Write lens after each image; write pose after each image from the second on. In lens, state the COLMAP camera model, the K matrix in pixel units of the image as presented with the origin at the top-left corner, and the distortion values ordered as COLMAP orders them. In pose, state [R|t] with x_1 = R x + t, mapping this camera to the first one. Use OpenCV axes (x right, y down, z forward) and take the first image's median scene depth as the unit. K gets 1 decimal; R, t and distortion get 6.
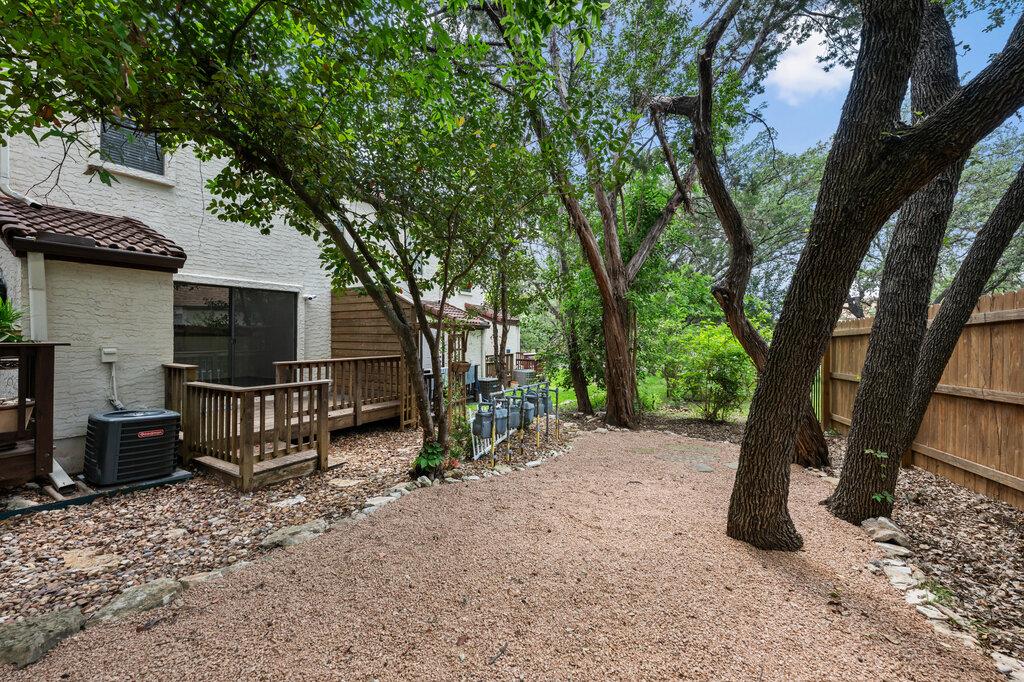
lens RADIAL K [[403.5, 0, 509.1], [0, 403.5, 333.9], [0, 0, 1]] dist [-0.001590, 0.000067]
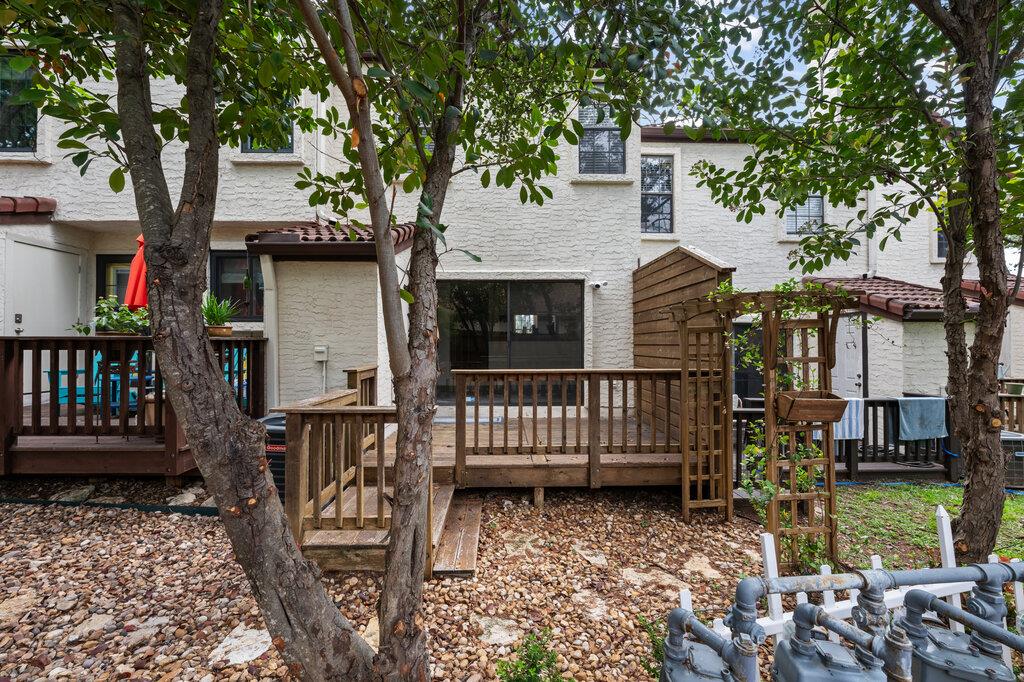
lens RADIAL K [[403.5, 0, 510.4], [0, 403.5, 339.5], [0, 0, 1]] dist [-0.001590, 0.000067]
pose [[0.551530, -0.014347, -0.834032, 0.038463], [0.006510, 0.999896, -0.012896, 0.022248], [0.834130, 0.001683, 0.551566, 0.550465]]
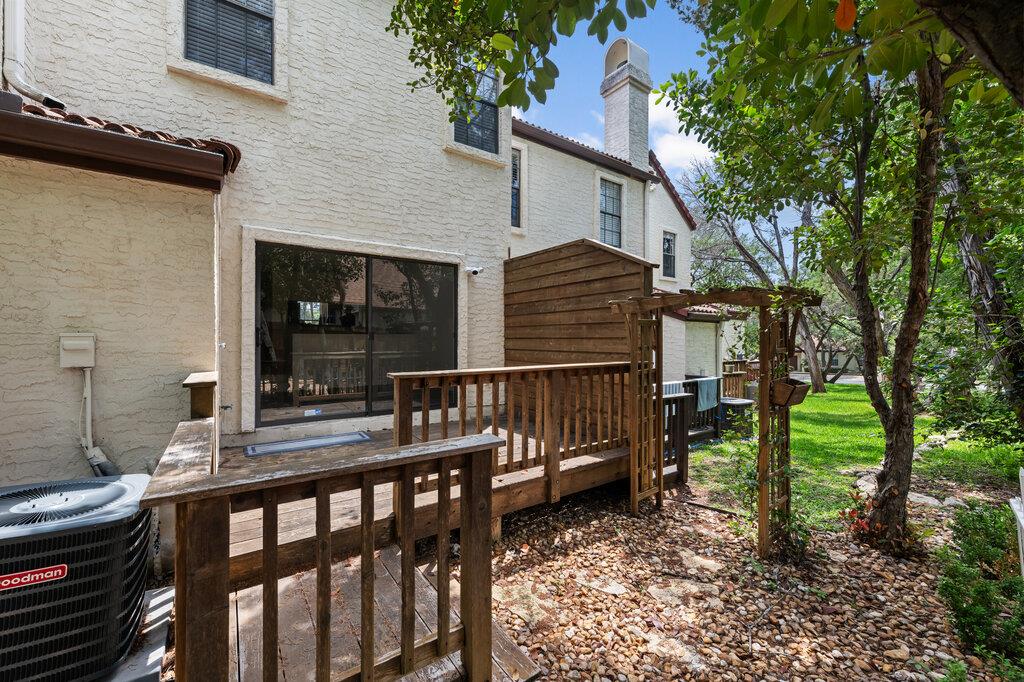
lens RADIAL K [[403.5, 0, 512.0], [0, 403.5, 341.9], [0, 0, 1]] dist [-0.001590, 0.000067]
pose [[0.921081, -0.000470, -0.389371, -0.214635], [0.004093, 0.999956, 0.008475, 0.024539], [0.389350, -0.009399, 0.921042, 0.493849]]
